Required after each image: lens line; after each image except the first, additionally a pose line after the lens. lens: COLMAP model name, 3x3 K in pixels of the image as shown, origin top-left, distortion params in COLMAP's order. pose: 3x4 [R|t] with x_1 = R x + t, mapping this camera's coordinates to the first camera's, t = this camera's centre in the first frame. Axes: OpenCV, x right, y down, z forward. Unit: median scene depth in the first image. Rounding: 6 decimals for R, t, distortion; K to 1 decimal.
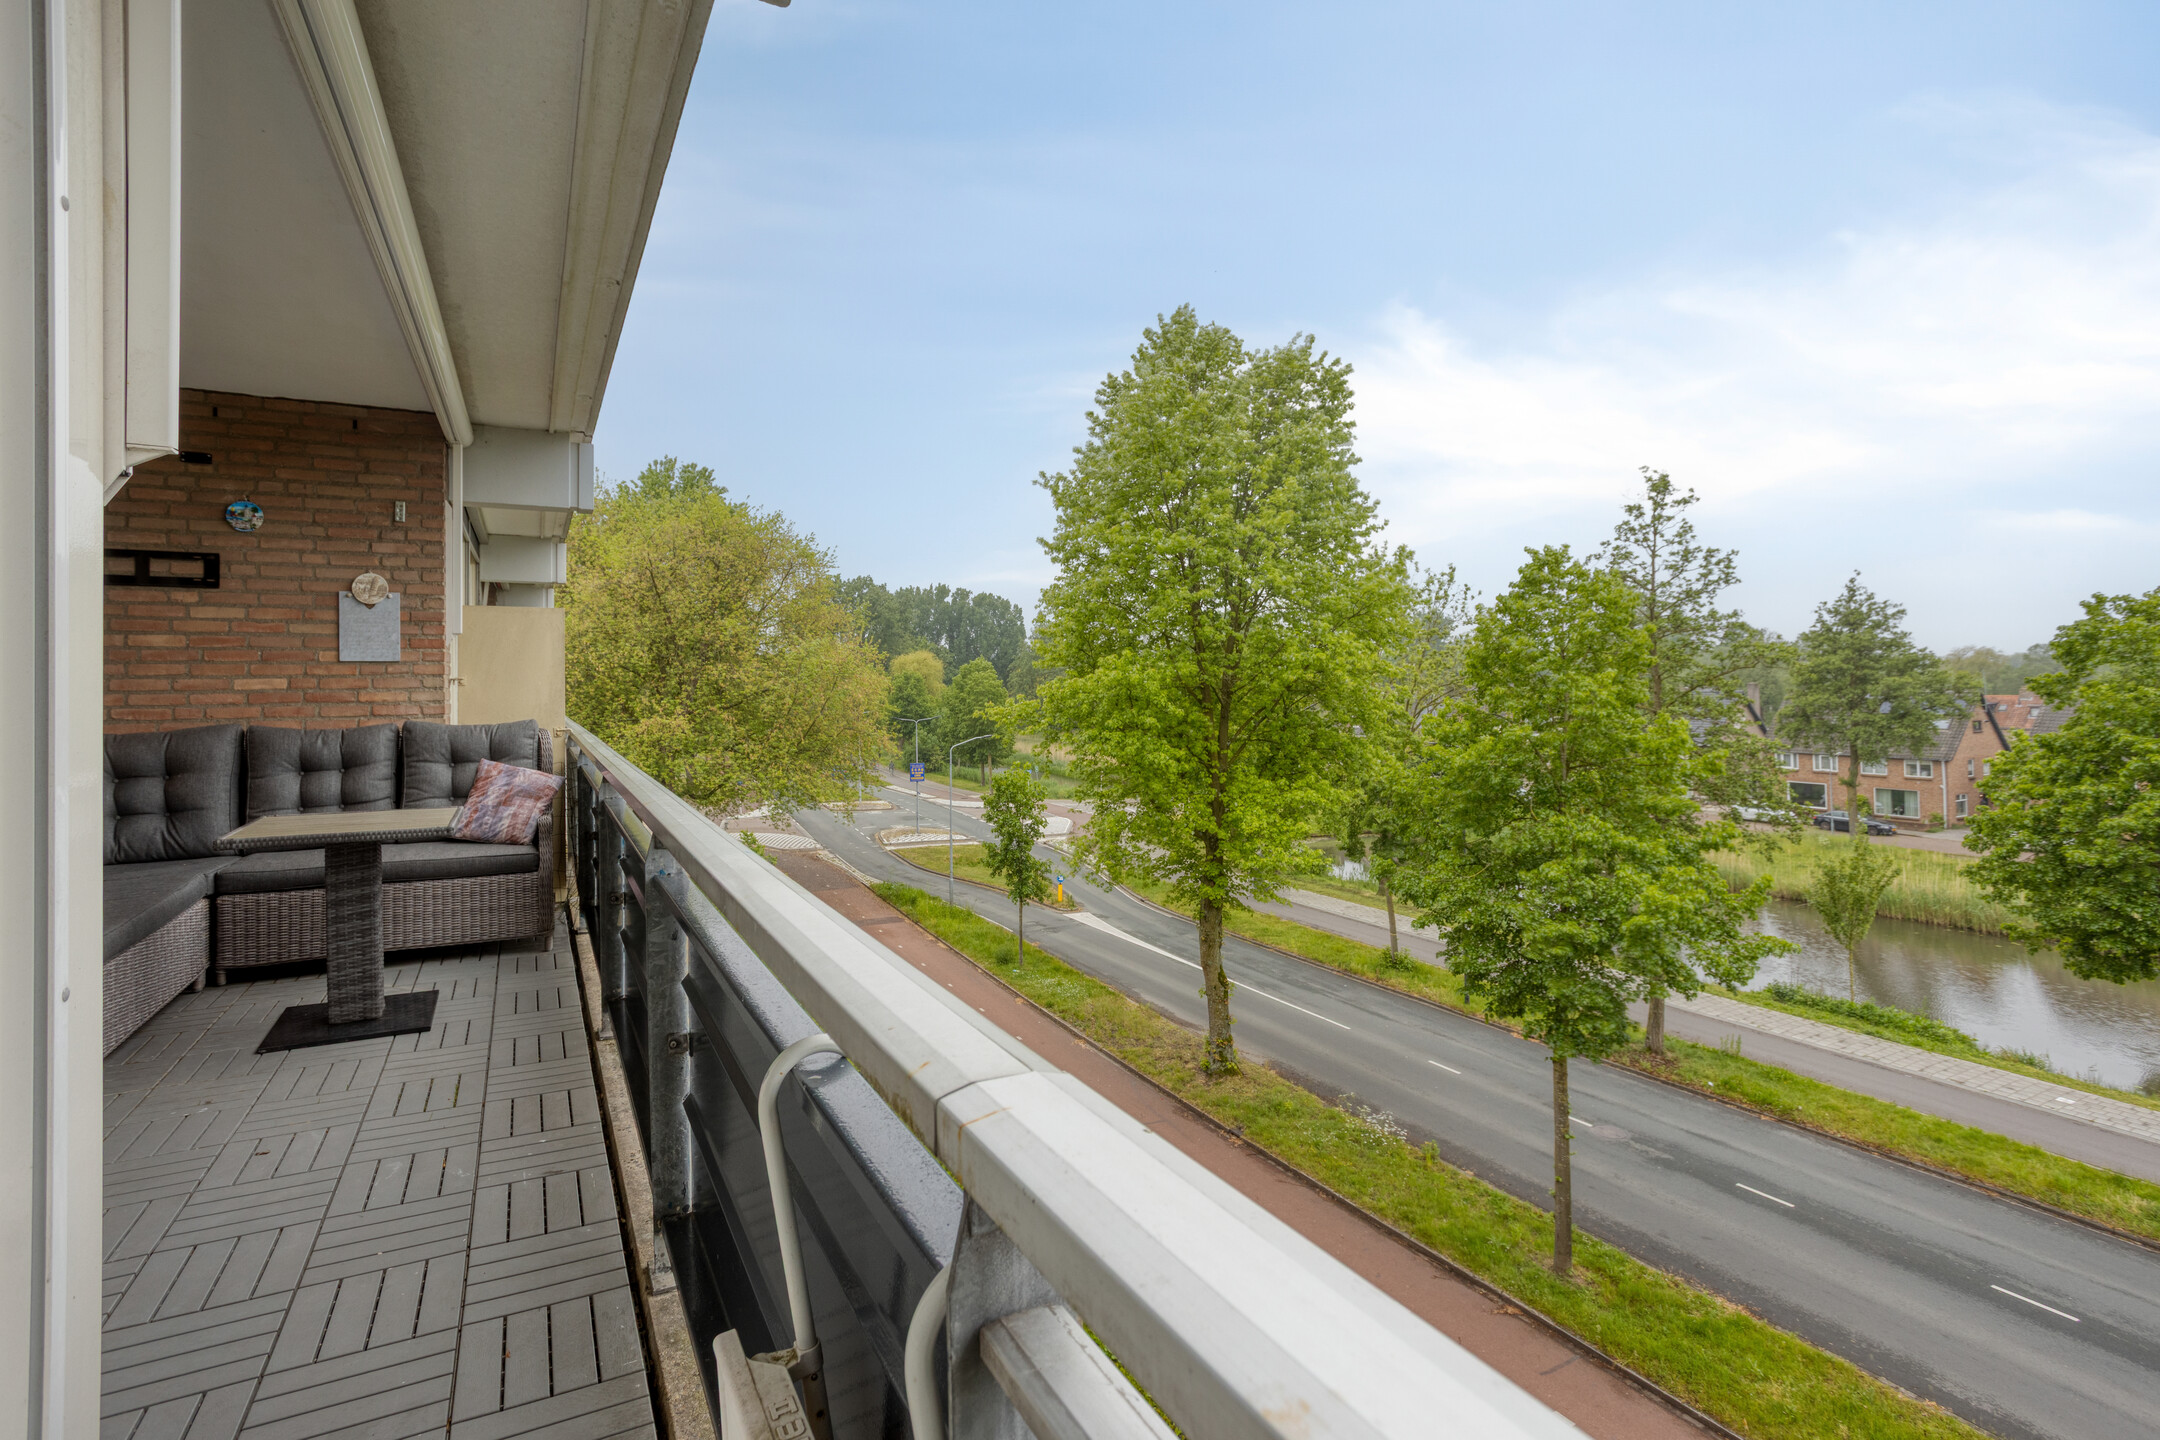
lens RADIAL K [[1043.7, 0, 1071.8], [0, 1043.7, 684.7], [0, 0, 1]] dist [-0.047695, 0.027244]
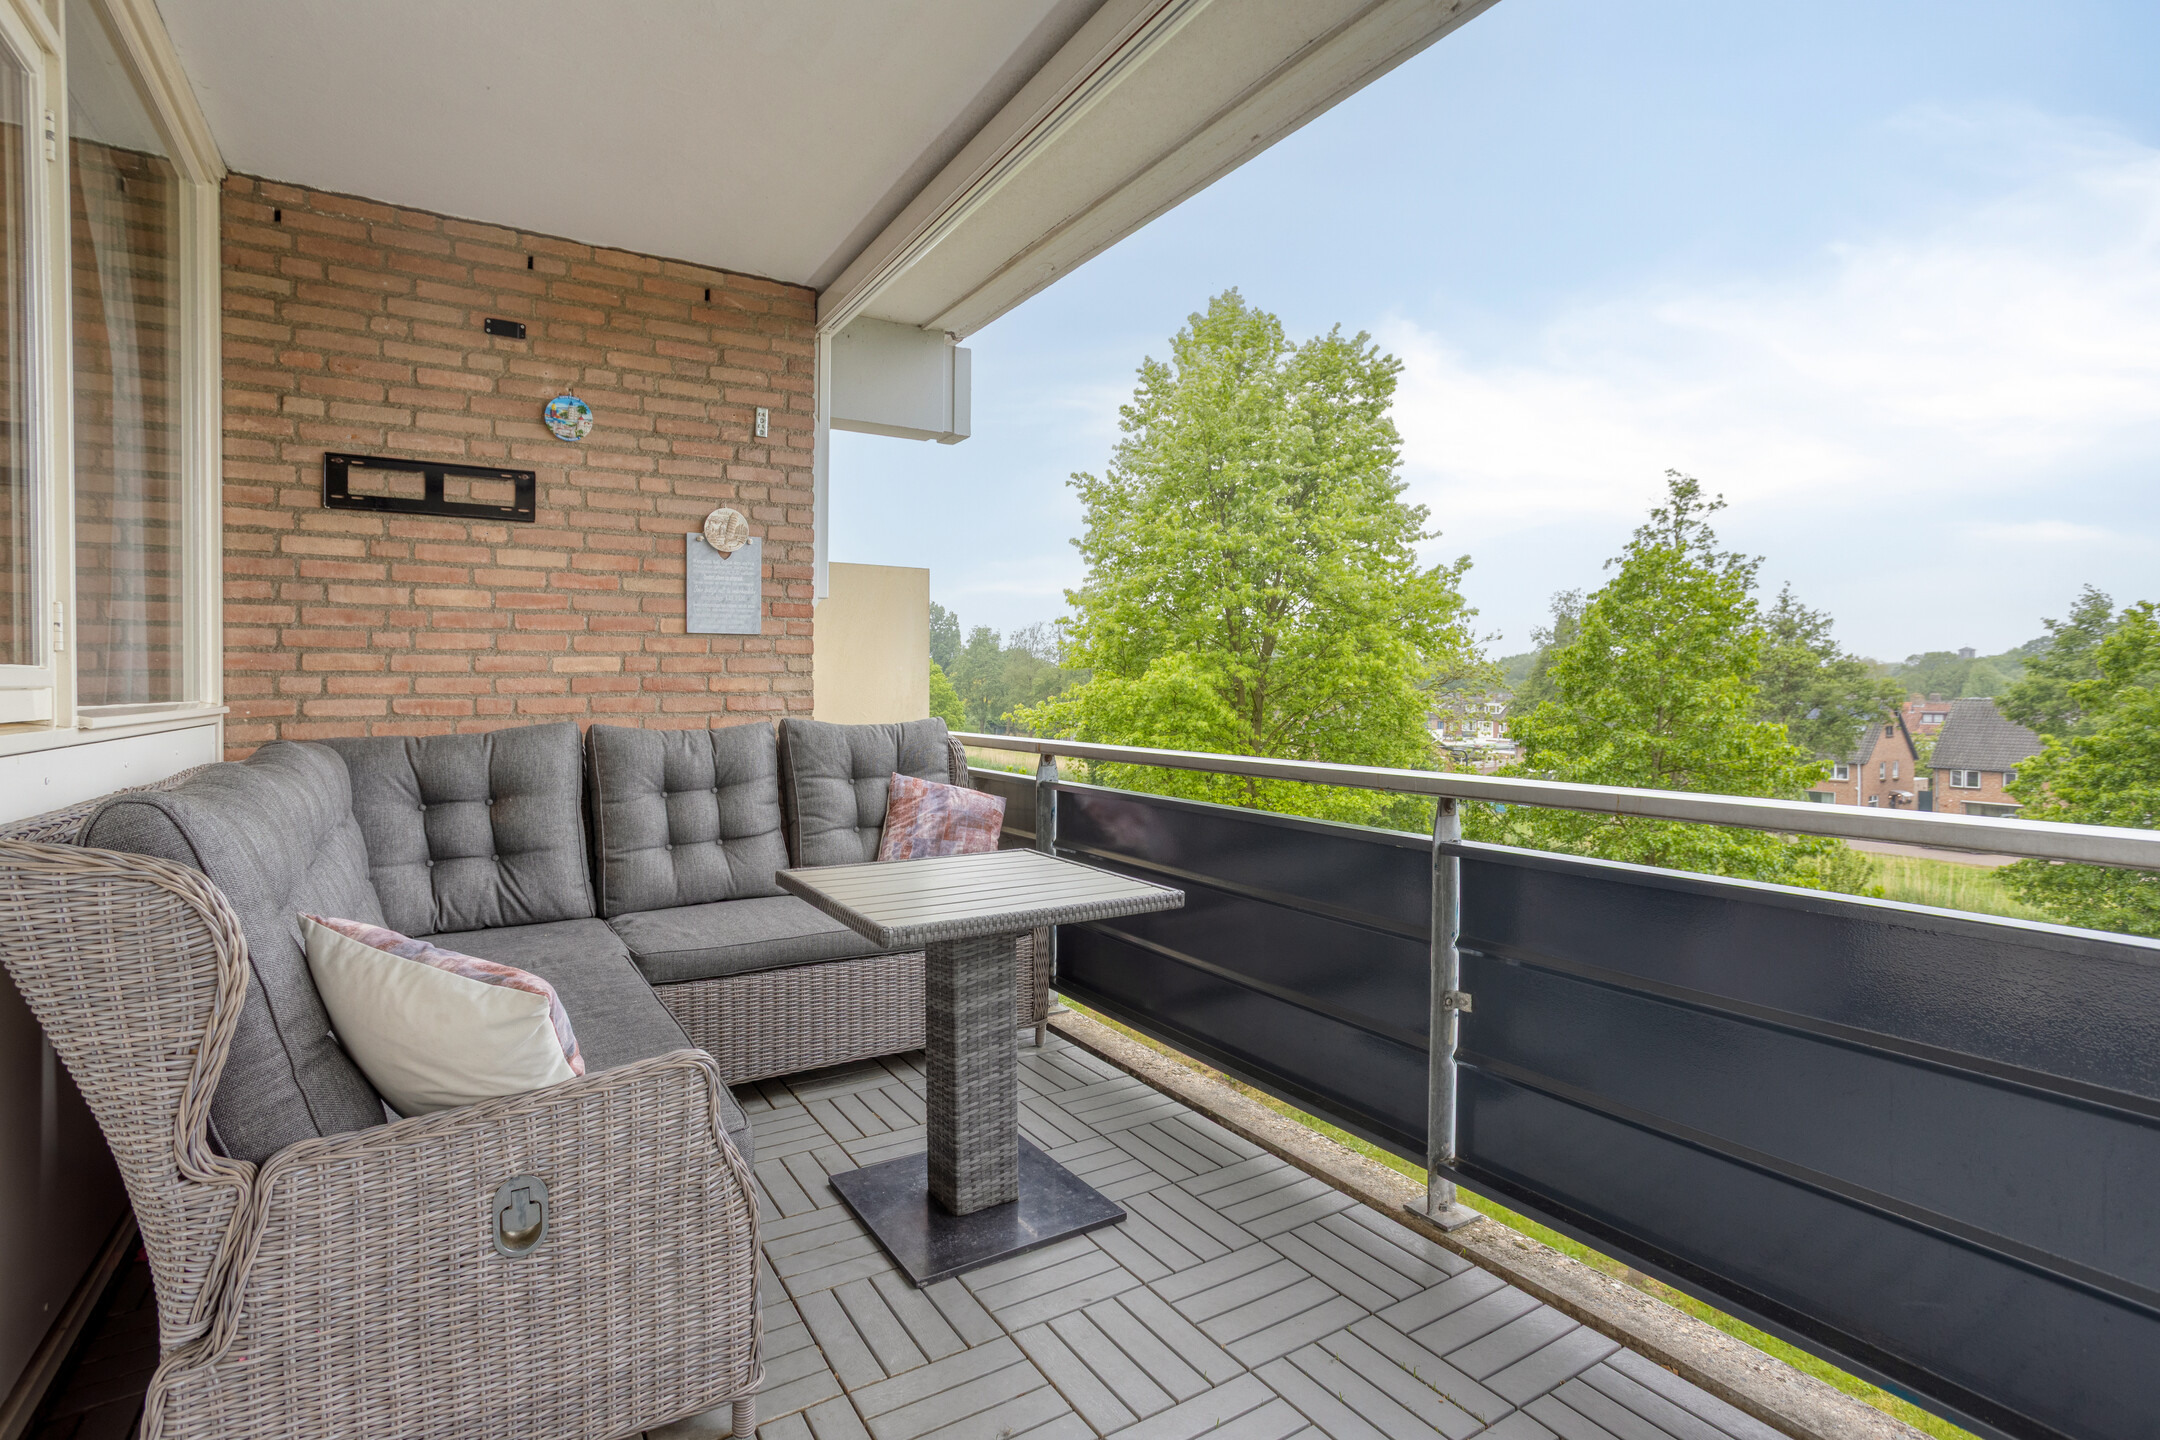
lens RADIAL K [[1026.9, 0, 1069.1], [0, 1026.9, 703.8], [0, 0, 1]] dist [-0.046906, 0.028012]
pose [[0.998688, 0.002599, 0.051150, -0.492382], [-0.003326, 0.999895, 0.014122, 0.014792], [-0.051108, -0.014273, 0.998591, 0.294114]]
